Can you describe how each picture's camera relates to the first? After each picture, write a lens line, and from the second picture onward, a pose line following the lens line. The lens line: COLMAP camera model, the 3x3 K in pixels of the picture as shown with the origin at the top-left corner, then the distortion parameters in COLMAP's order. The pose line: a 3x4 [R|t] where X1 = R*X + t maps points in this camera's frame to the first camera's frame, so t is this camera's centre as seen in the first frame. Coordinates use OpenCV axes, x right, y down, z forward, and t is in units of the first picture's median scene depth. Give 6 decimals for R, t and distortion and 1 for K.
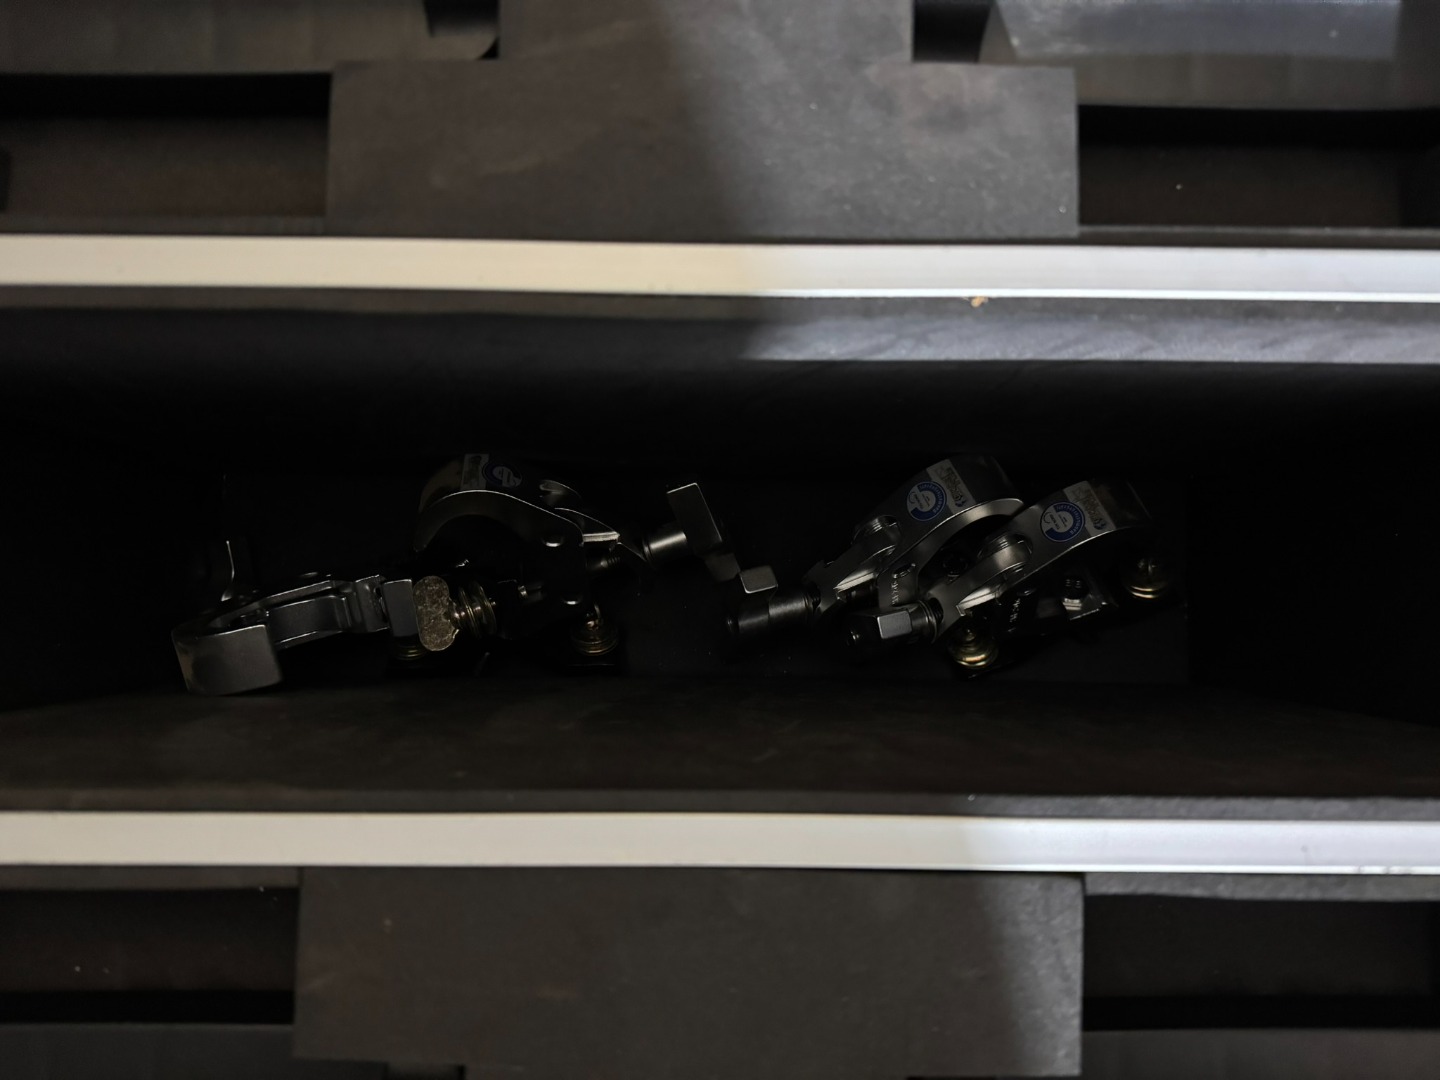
lens RADIAL K [[1098.4, 0, 715.9], [0, 1098.4, 536.6], [0, 0, 1]] dist [0.006008, -0.019935]
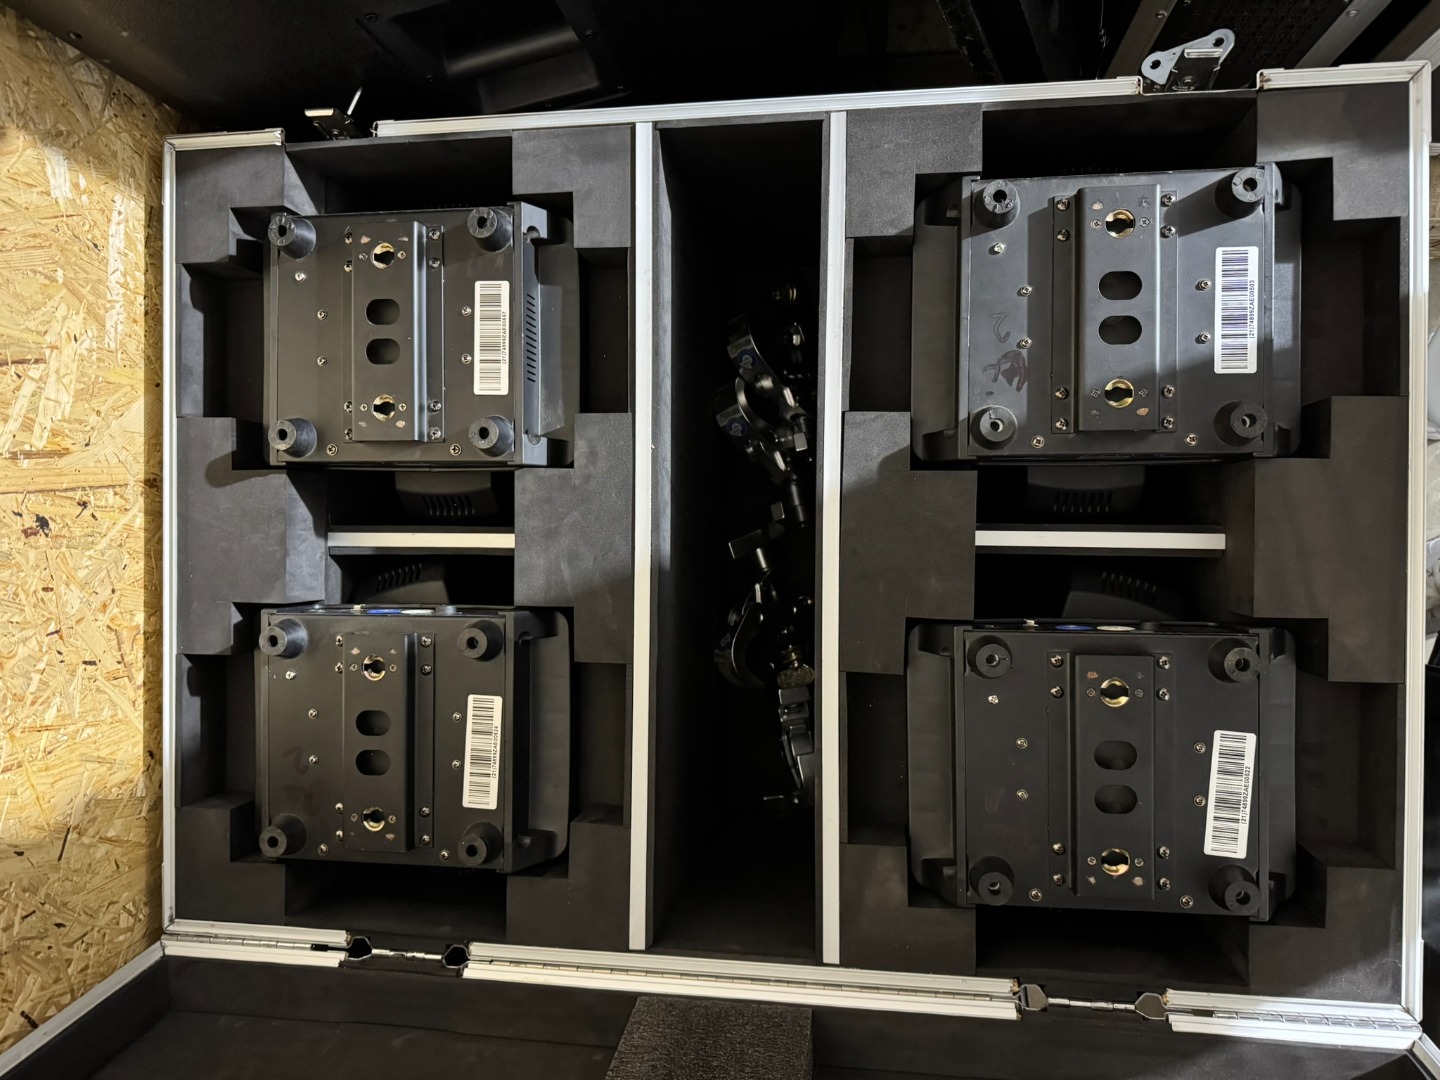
lens RADIAL K [[1098.4, 0, 721.3], [0, 1098.4, 537.1], [0, 0, 1]] dist [0.006008, -0.019935]
pose [[0.001414, -0.999974, -0.007049, 0.006035], [0.995664, 0.002064, -0.093001, 0.119984], [0.093013, -0.006887, 0.995641, -0.943705]]
